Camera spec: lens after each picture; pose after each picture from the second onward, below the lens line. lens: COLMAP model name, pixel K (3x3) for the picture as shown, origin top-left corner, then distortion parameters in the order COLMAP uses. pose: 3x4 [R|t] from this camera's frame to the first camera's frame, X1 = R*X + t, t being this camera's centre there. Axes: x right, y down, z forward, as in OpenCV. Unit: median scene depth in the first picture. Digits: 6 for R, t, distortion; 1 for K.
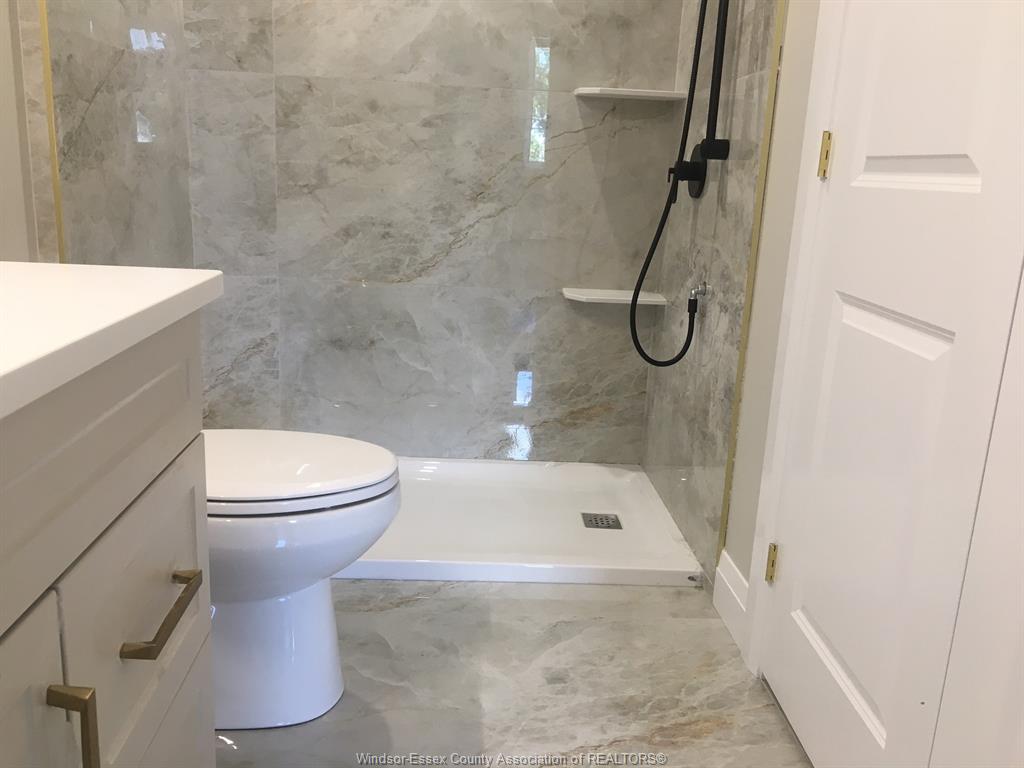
lens RADIAL K [[859.5, 0, 511.0], [0, 859.5, 382.7], [0, 0, 1]] dist [0.073712, -0.108062]
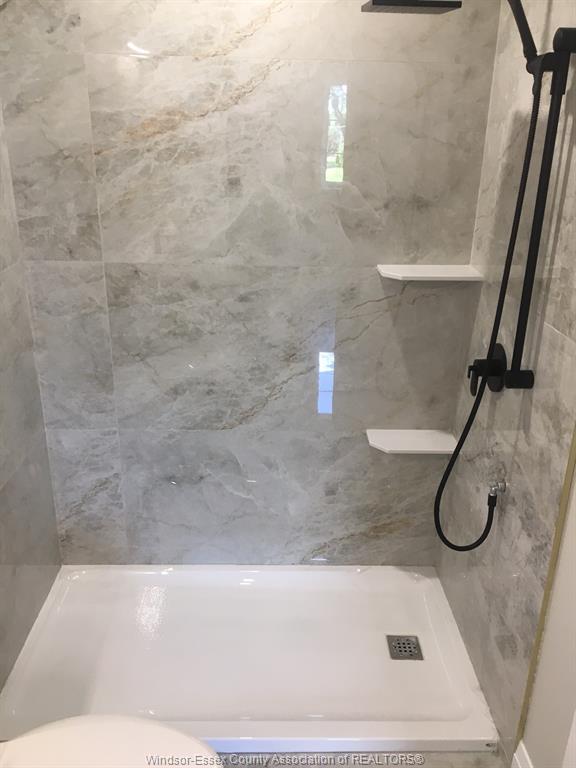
lens RADIAL K [[644.6, 0, 290.1], [0, 644.6, 385.6], [0, 0, 1]] dist [0.073712, -0.108062]
pose [[0.999178, -0.017911, -0.036371, -0.009059], [0.022312, 0.991974, 0.124461, -0.288446], [0.033850, -0.125170, 0.991558, 0.168480]]
